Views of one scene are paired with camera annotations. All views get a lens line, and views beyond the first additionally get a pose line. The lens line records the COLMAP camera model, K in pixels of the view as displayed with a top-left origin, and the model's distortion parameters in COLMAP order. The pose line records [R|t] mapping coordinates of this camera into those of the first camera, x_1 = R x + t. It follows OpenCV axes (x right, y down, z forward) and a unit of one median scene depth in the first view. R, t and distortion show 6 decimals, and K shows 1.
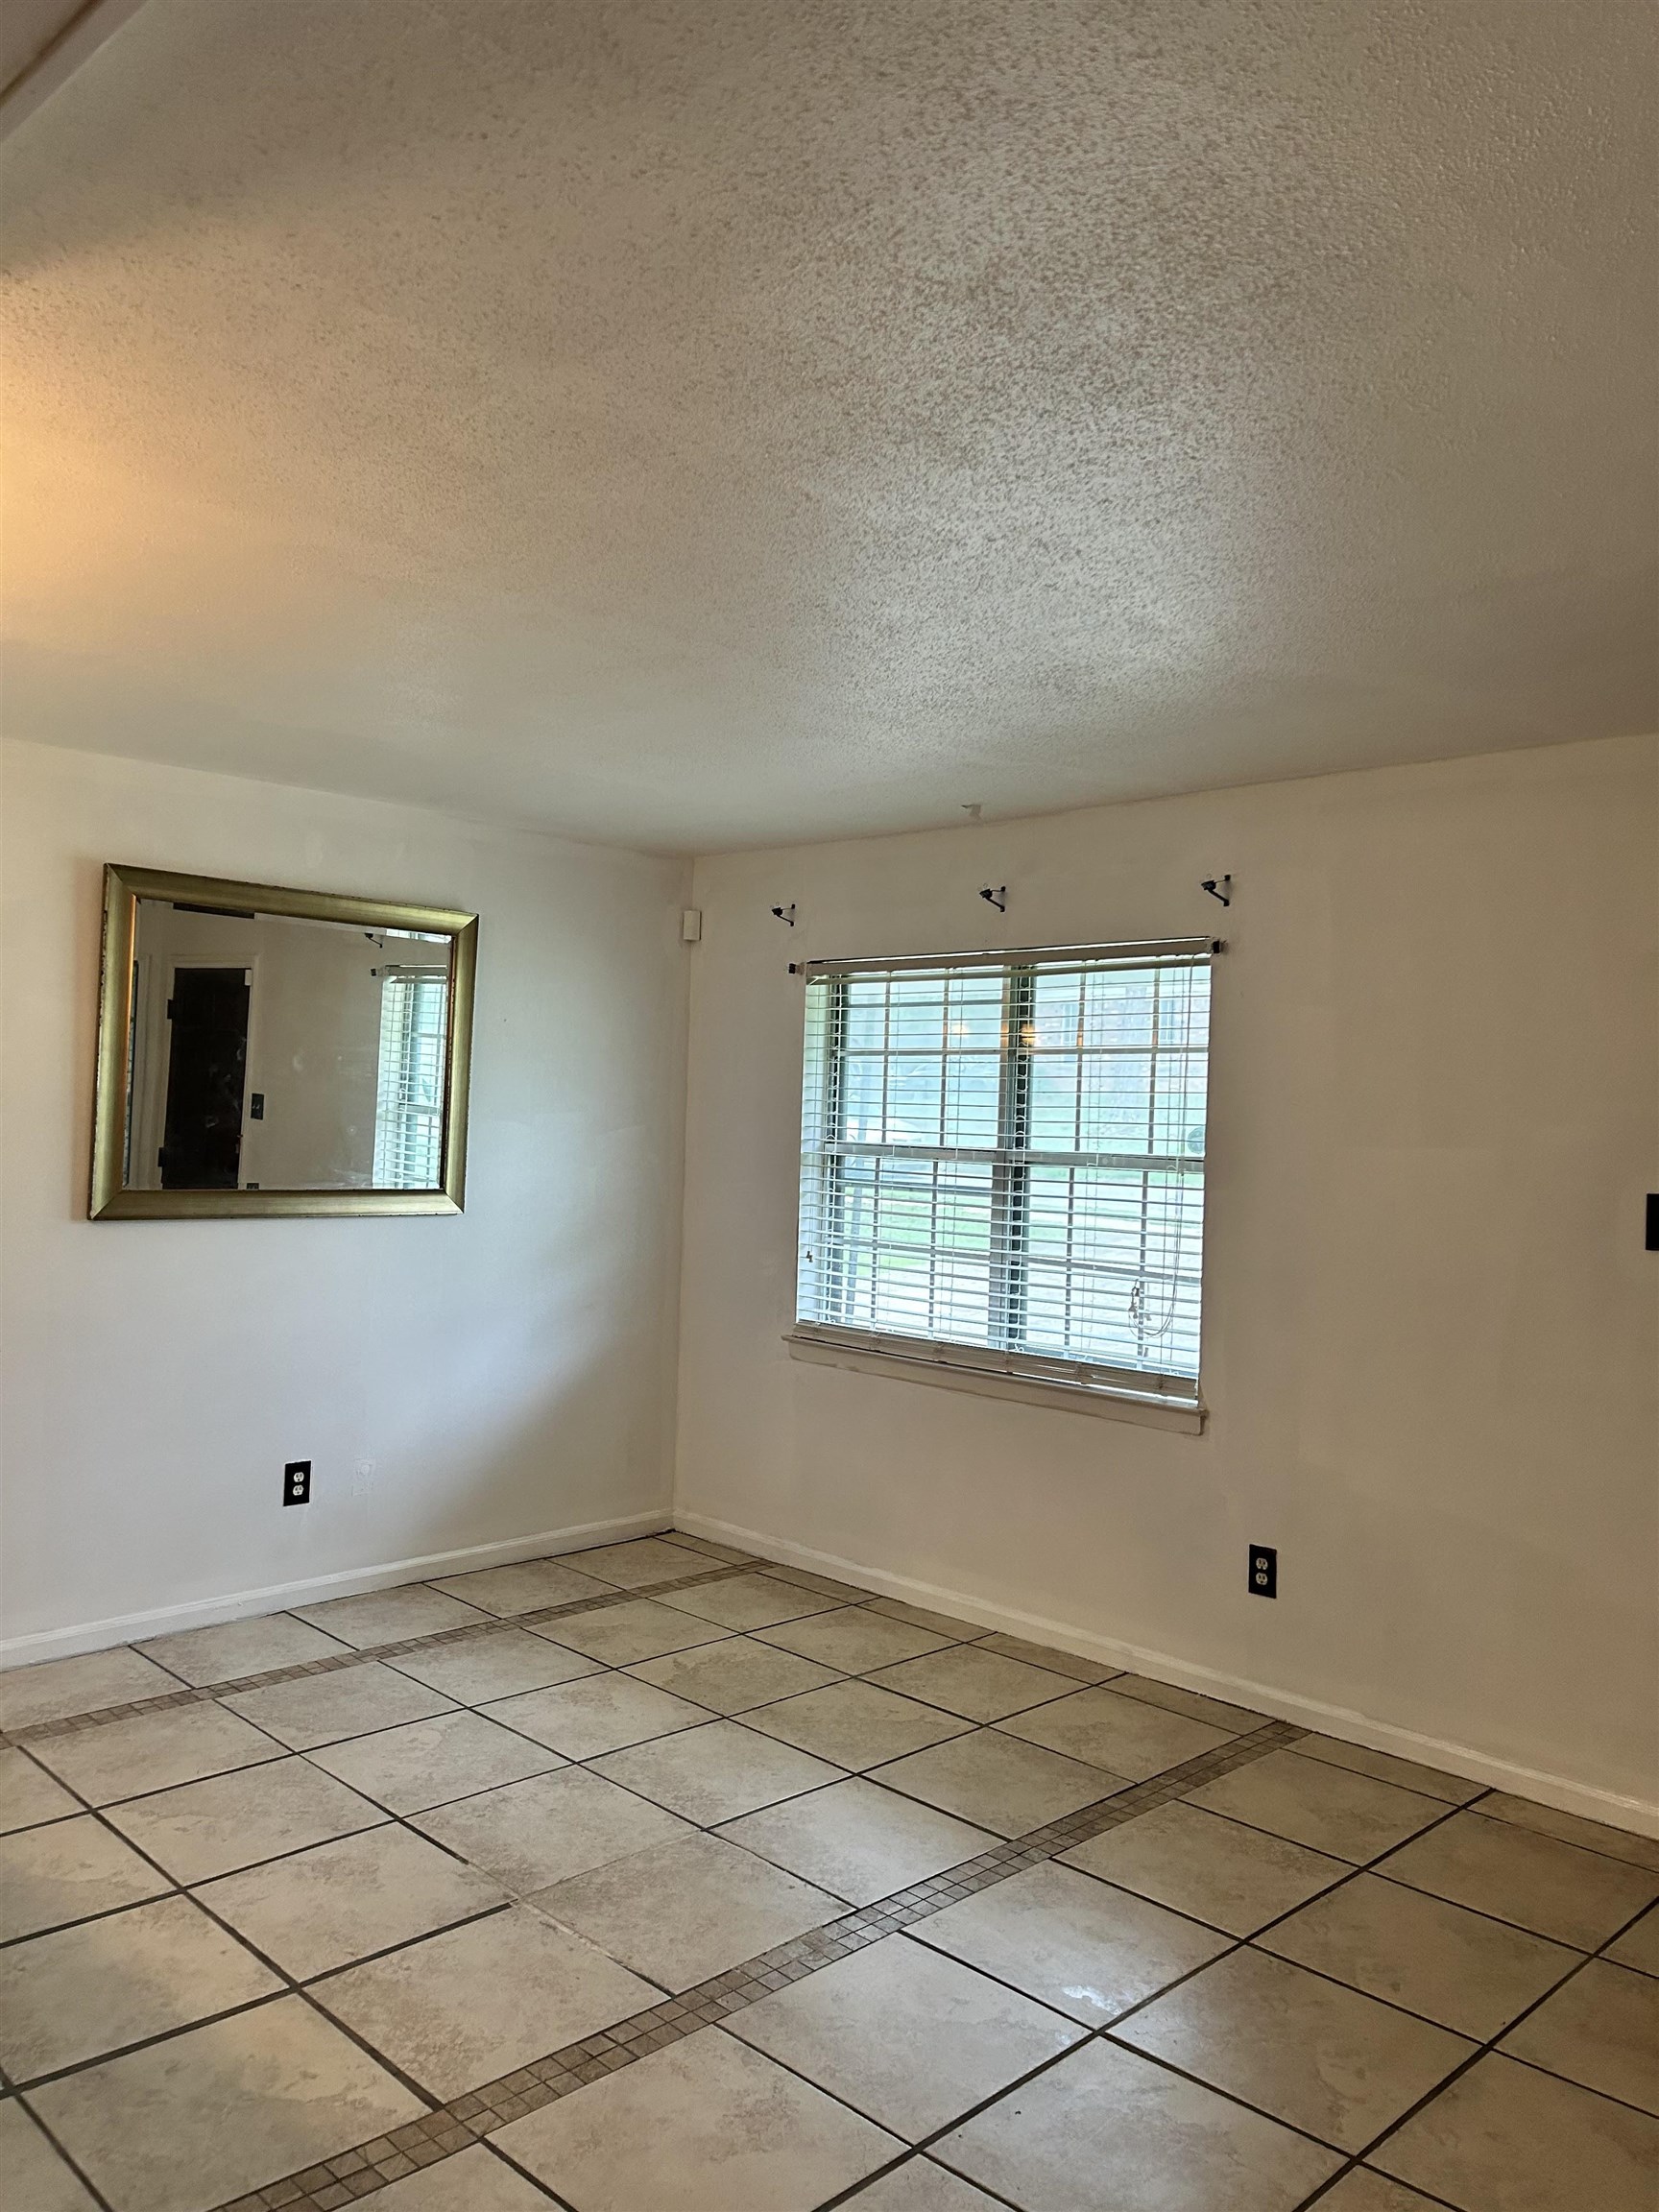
lens RADIAL K [[1657.8, 0, 820.7], [0, 1657.8, 1105.4], [0, 0, 1]] dist [0.031956, -0.014387]
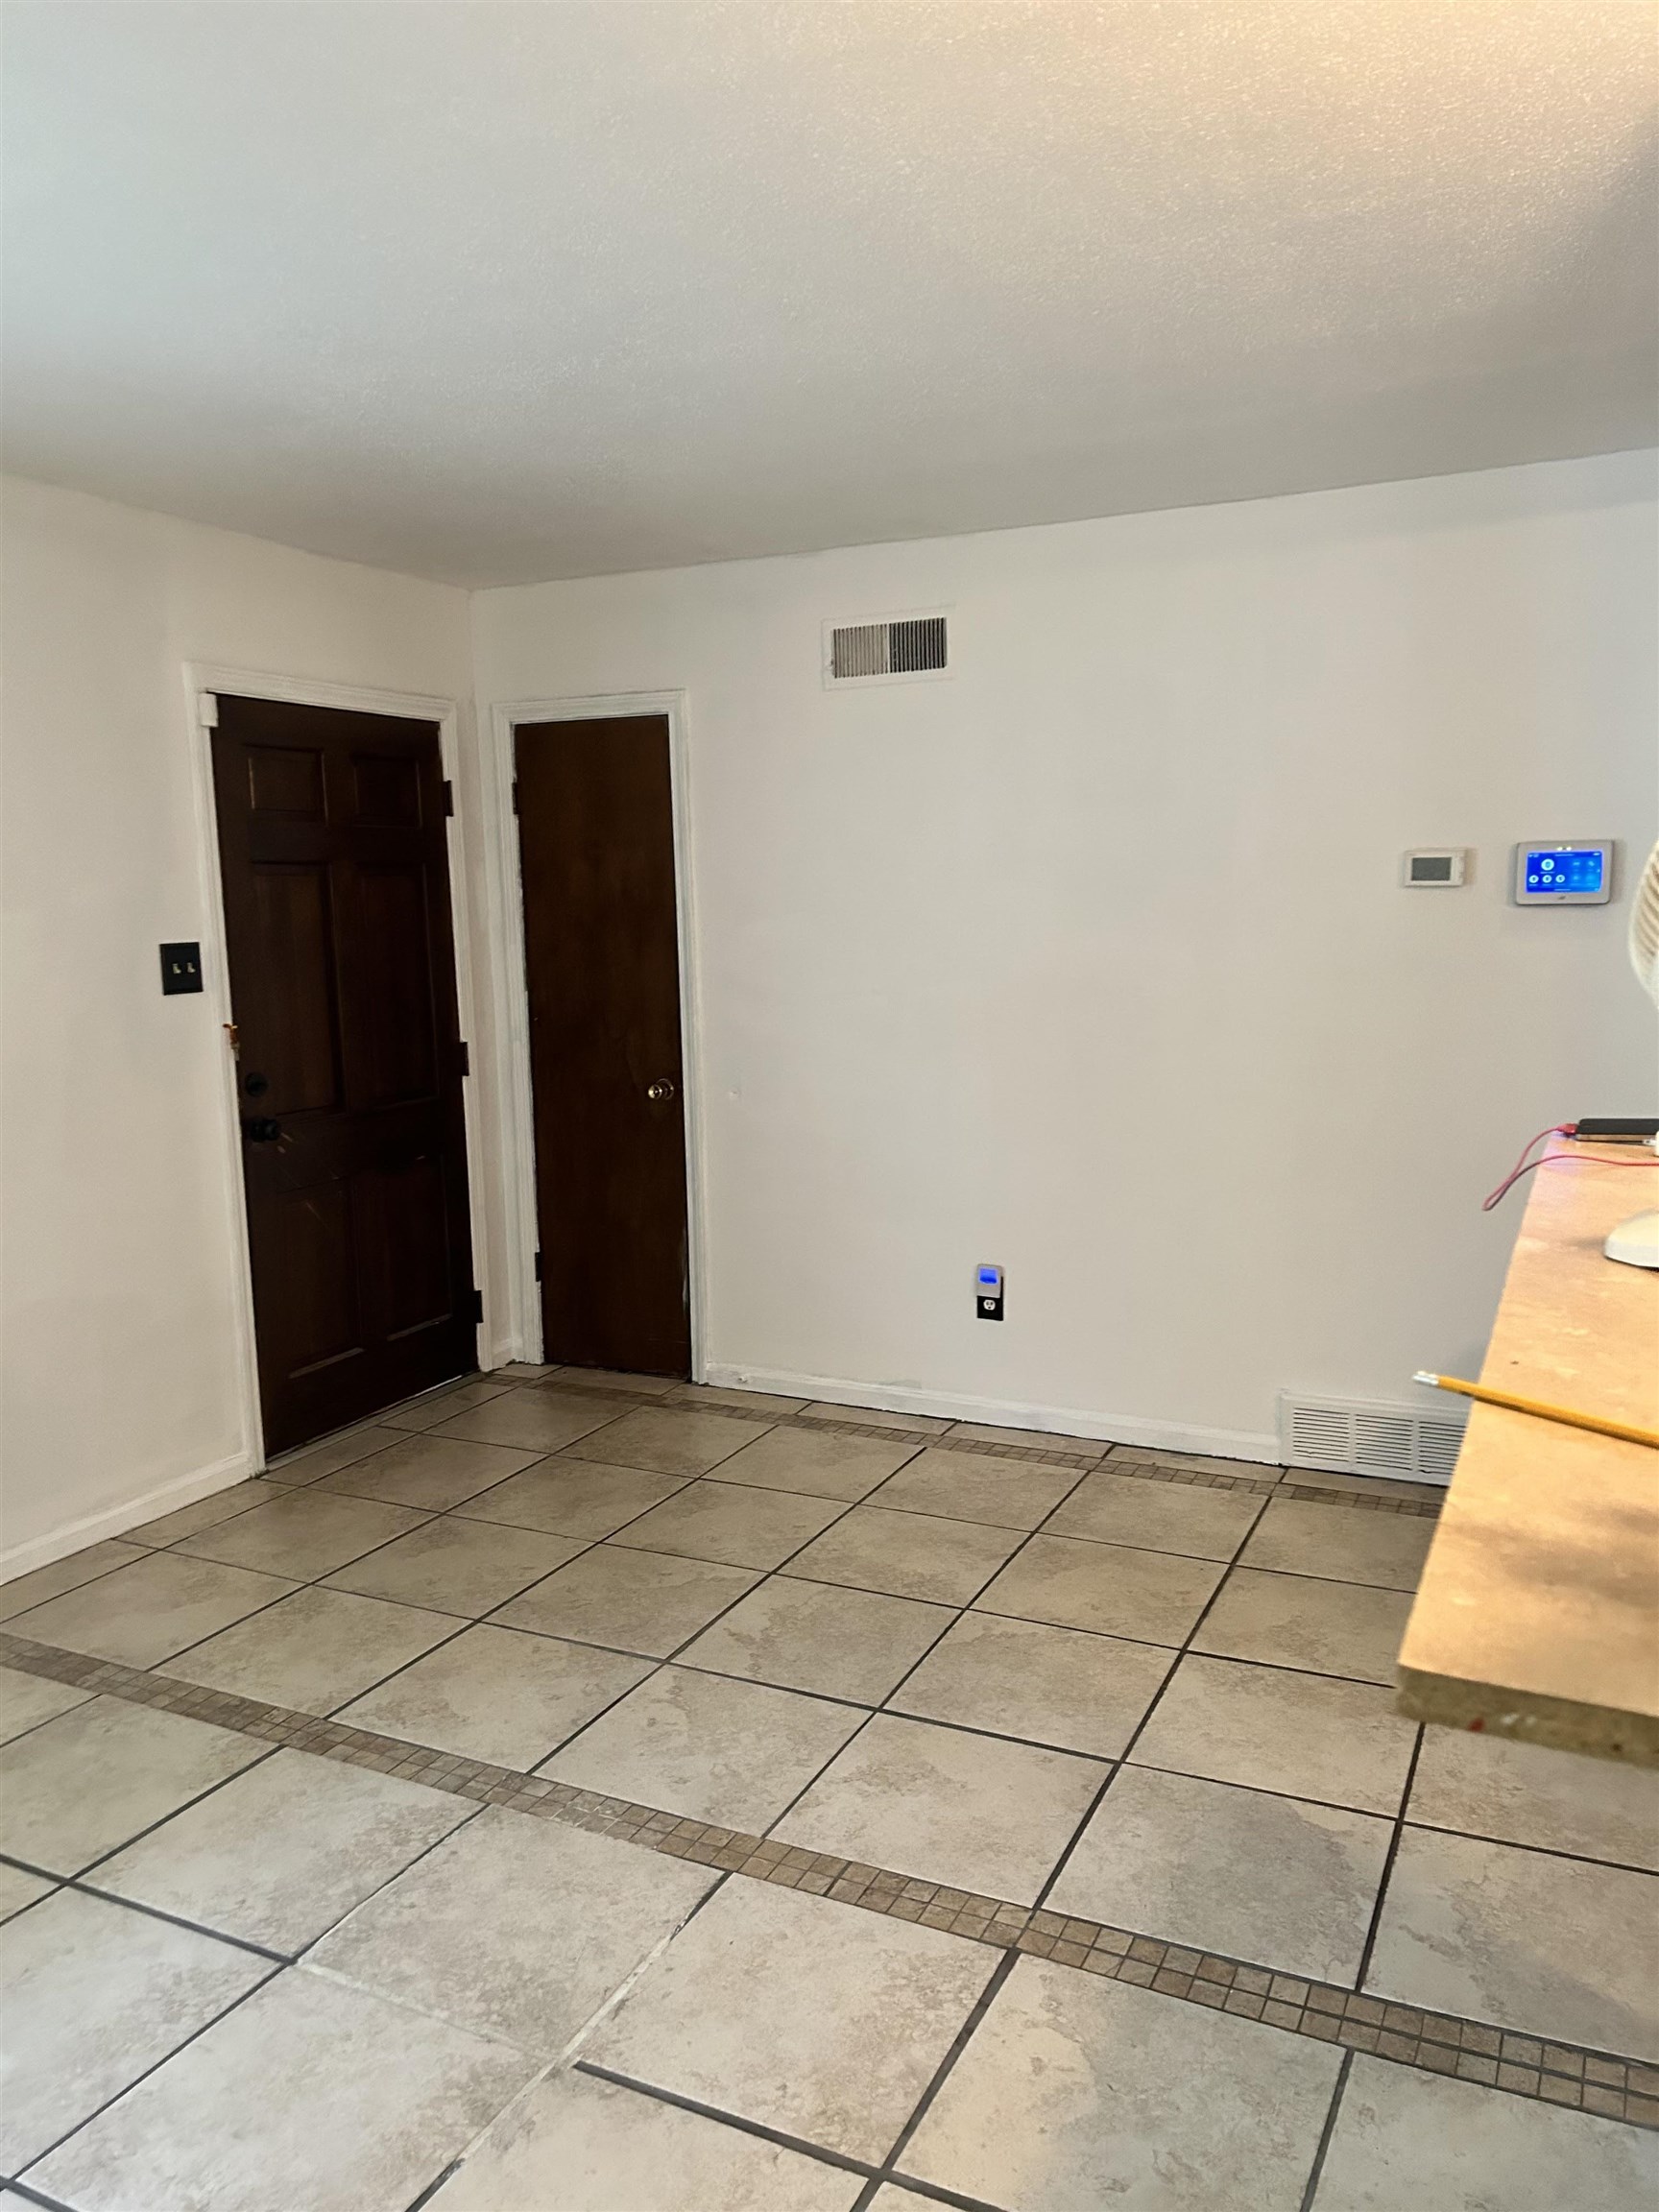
lens RADIAL K [[1657.8, 0, 812.7], [0, 1657.8, 1108.2], [0, 0, 1]] dist [0.031956, -0.014387]
pose [[-0.320639, -0.149410, 0.935343, -0.661726], [0.003691, 0.987276, 0.158971, -0.013373], [-0.947194, 0.054425, -0.316008, 0.912599]]
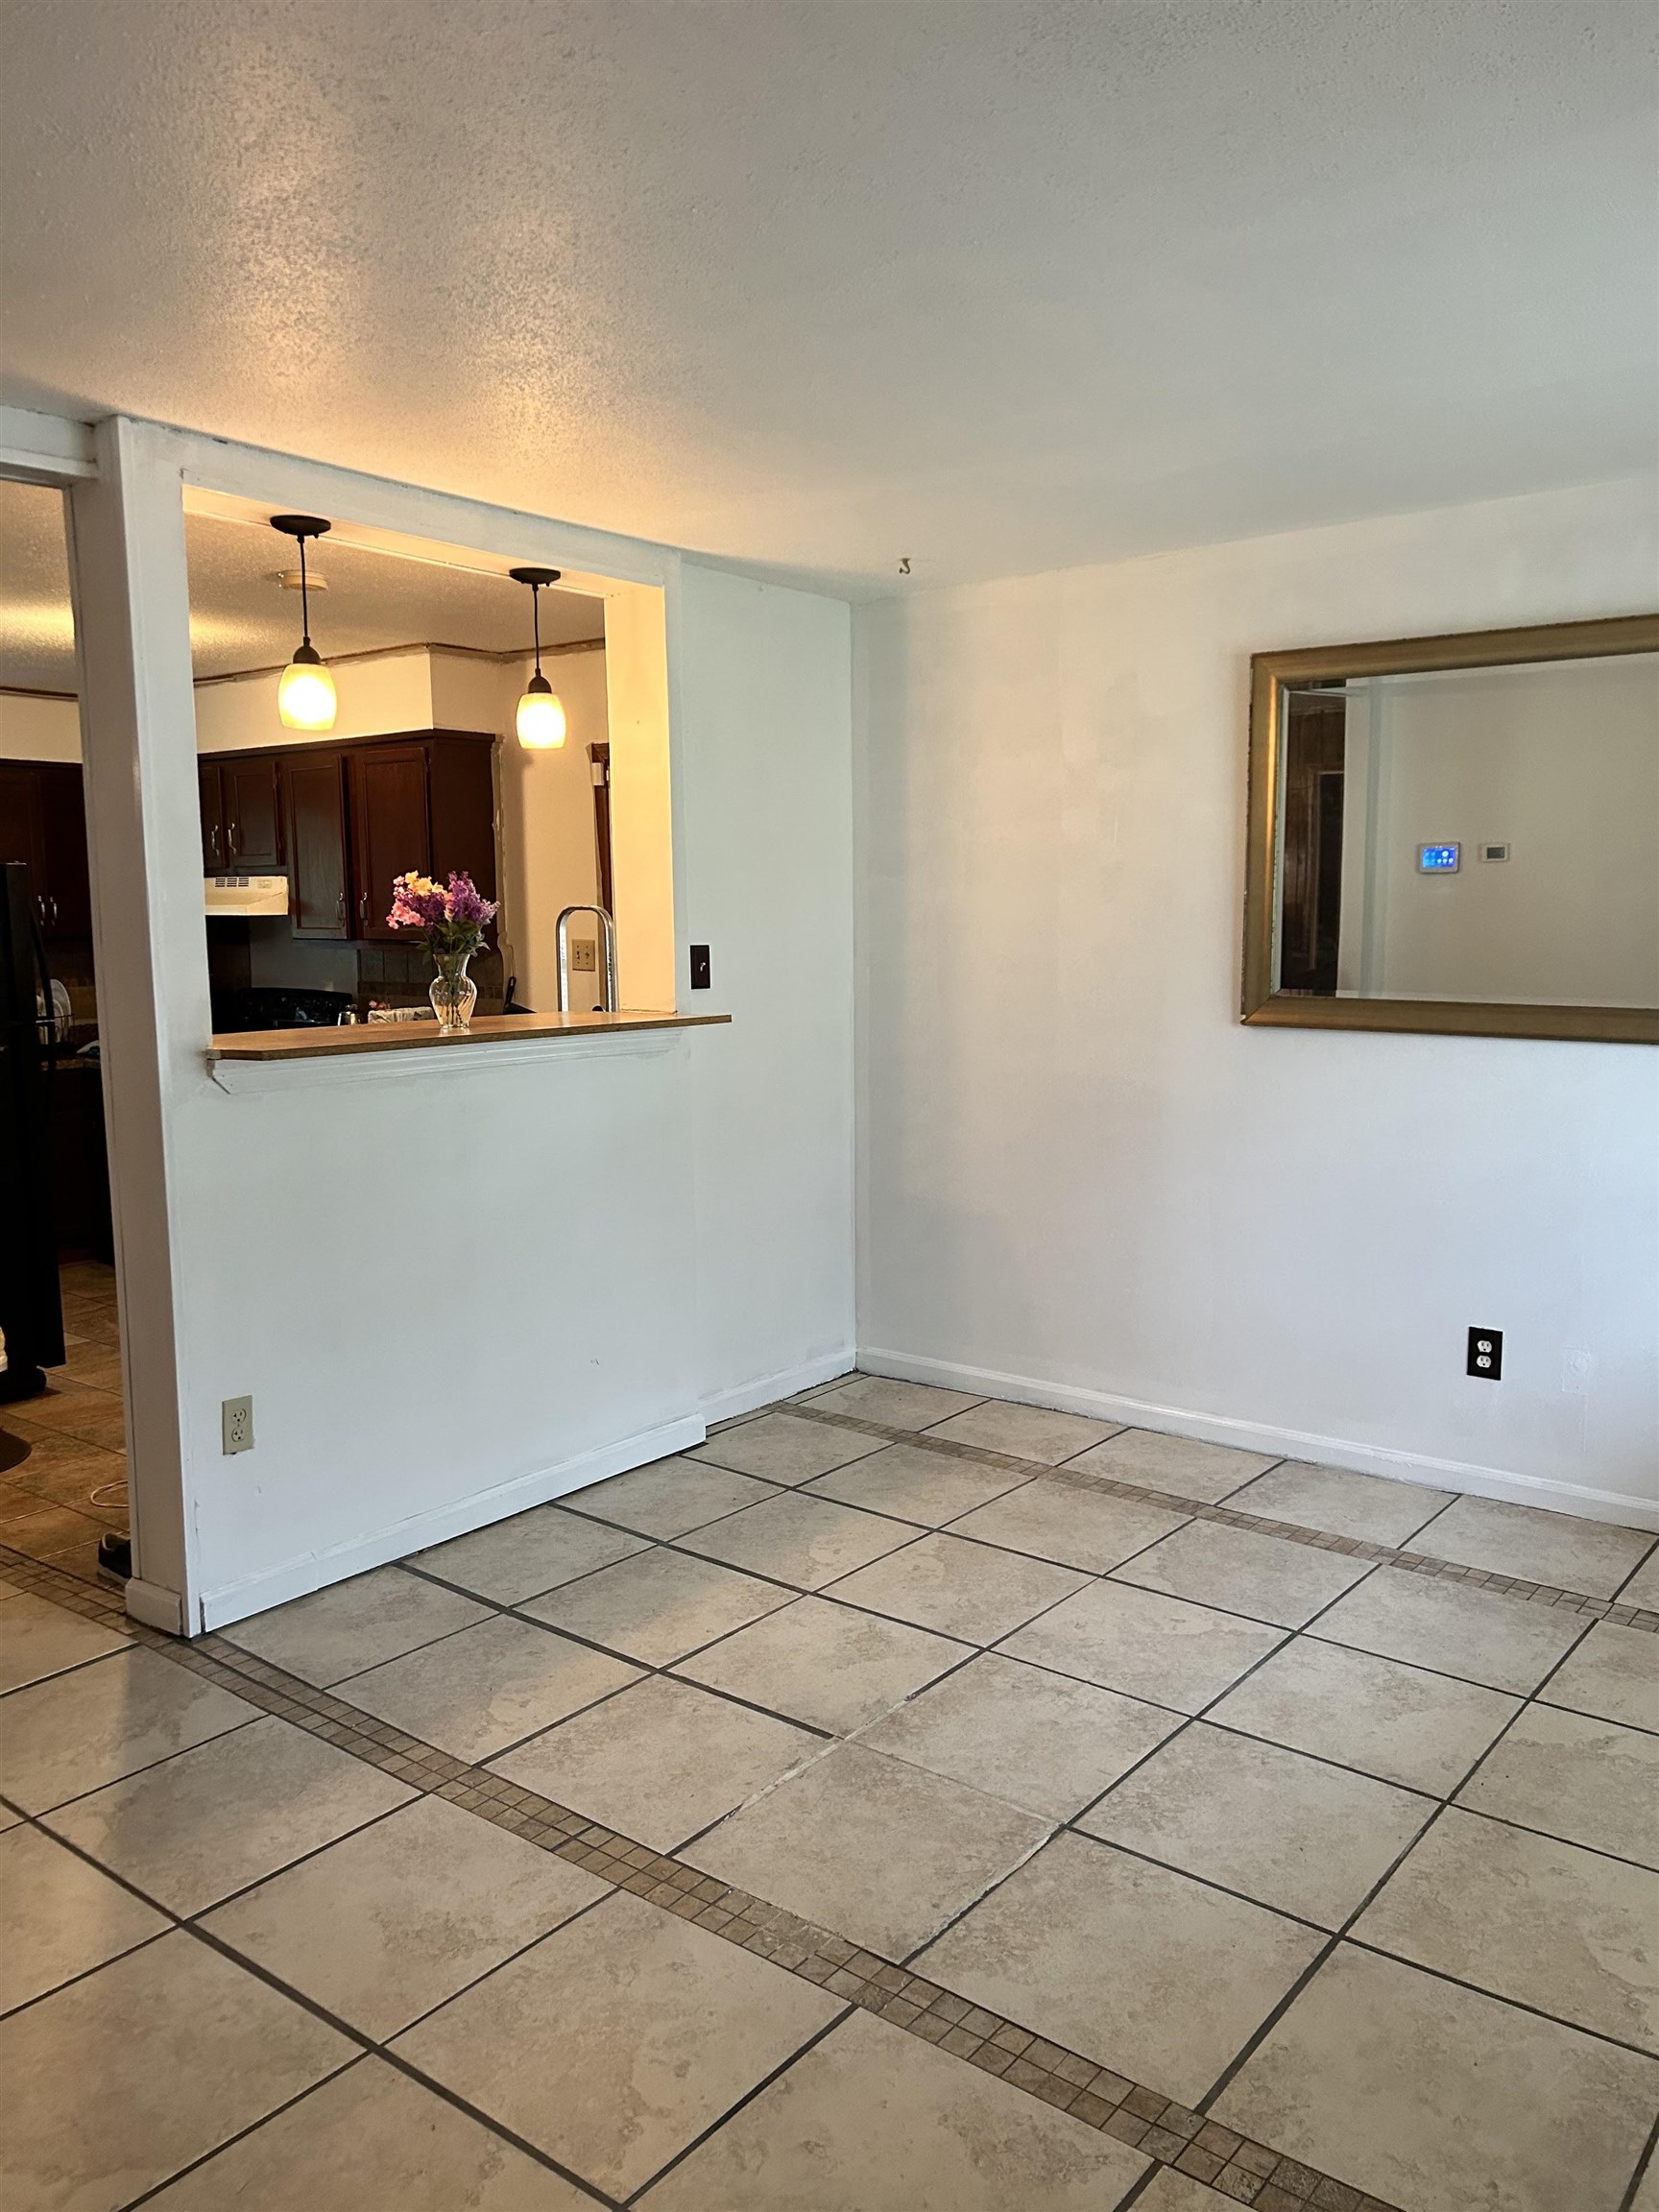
lens RADIAL K [[1657.8, 0, 823.5], [0, 1657.8, 1101.9], [0, 0, 1]] dist [0.031956, -0.014387]
pose [[0.116445, 0.087308, -0.989352, 0.601776], [0.017621, 0.995790, 0.089951, 0.024597], [0.993041, -0.027907, 0.114416, 0.741757]]
